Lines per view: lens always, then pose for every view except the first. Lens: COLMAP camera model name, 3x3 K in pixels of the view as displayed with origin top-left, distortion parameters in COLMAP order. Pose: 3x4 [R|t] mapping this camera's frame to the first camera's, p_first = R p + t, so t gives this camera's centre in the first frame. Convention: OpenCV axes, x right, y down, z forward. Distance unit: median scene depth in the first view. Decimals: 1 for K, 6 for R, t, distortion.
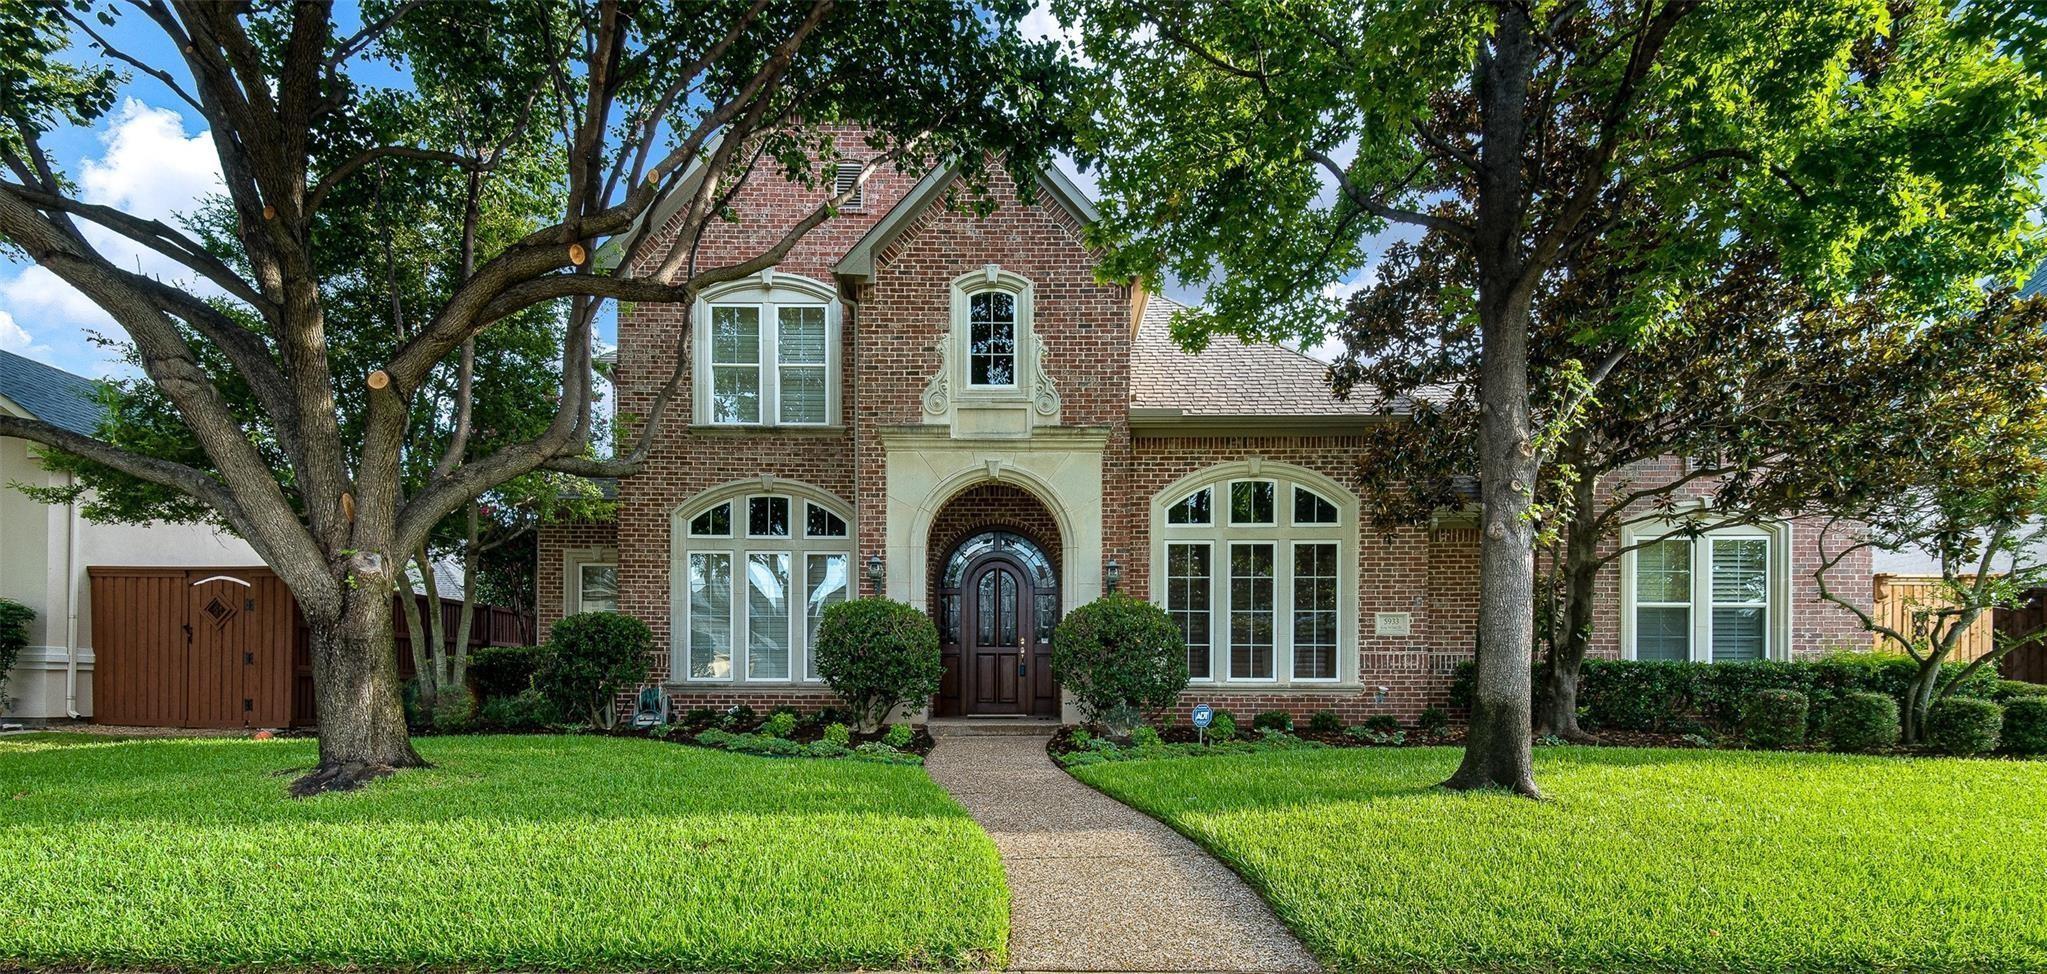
lens RADIAL K [[1193.3, 0, 1023.4], [0, 1193.3, 491.2], [0, 0, 1]] dist [-0.021056, -0.000437]
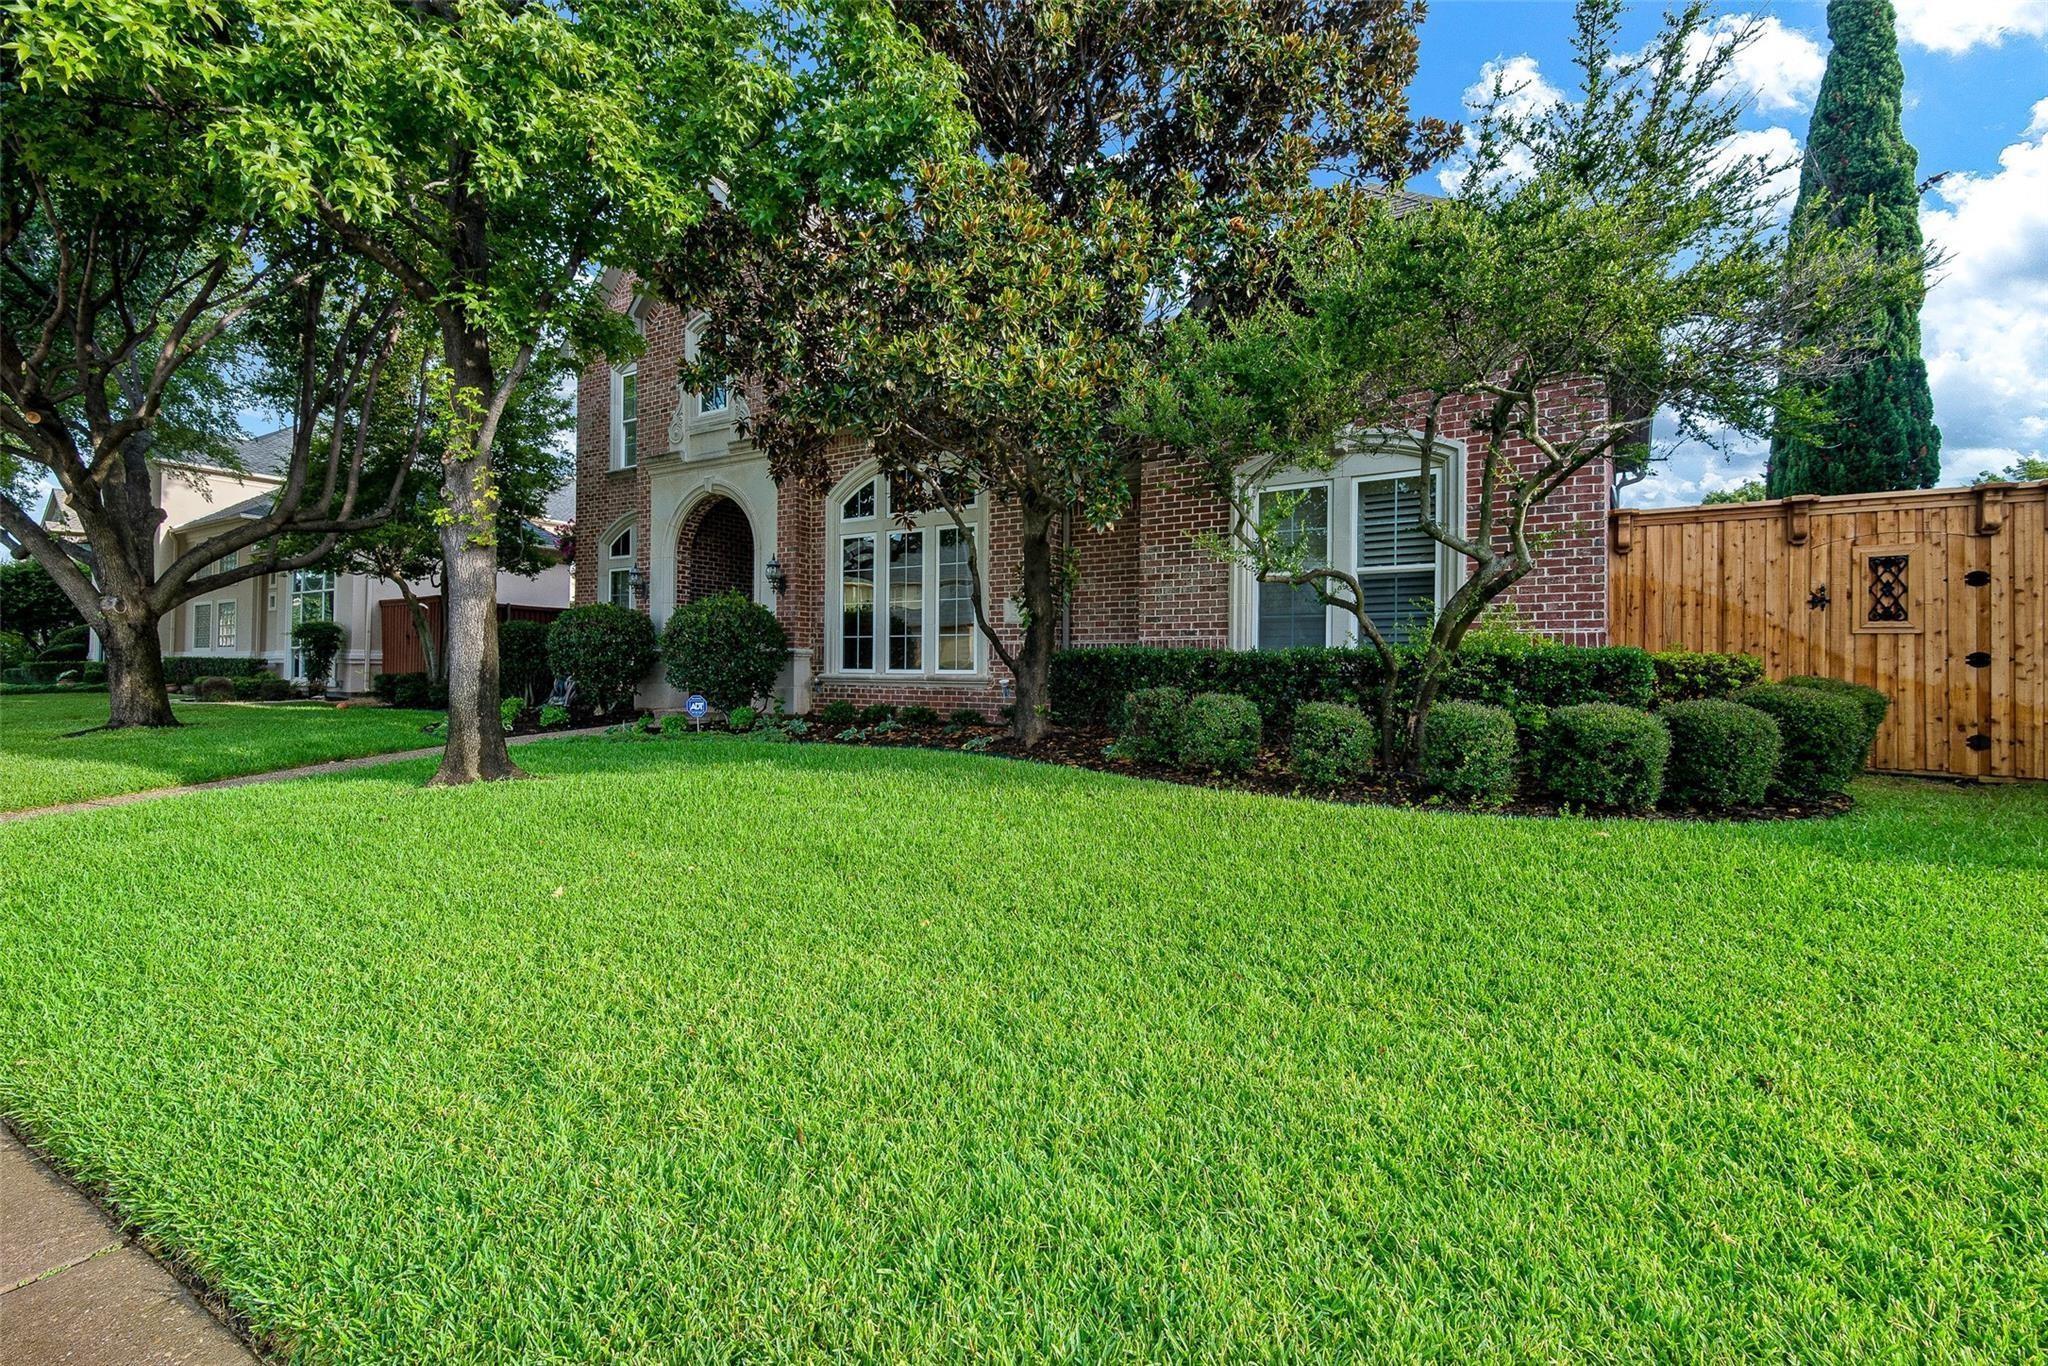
lens RADIAL K [[960.6, 0, 1023.8], [0, 960.6, 679.9], [0, 0, 1]] dist [0.000844, 0.000026]
pose [[0.788676, 0.012767, -0.614677, 0.758690], [0.099173, 0.984050, 0.147686, 0.057464], [0.606758, -0.177436, 0.774830, 0.439935]]
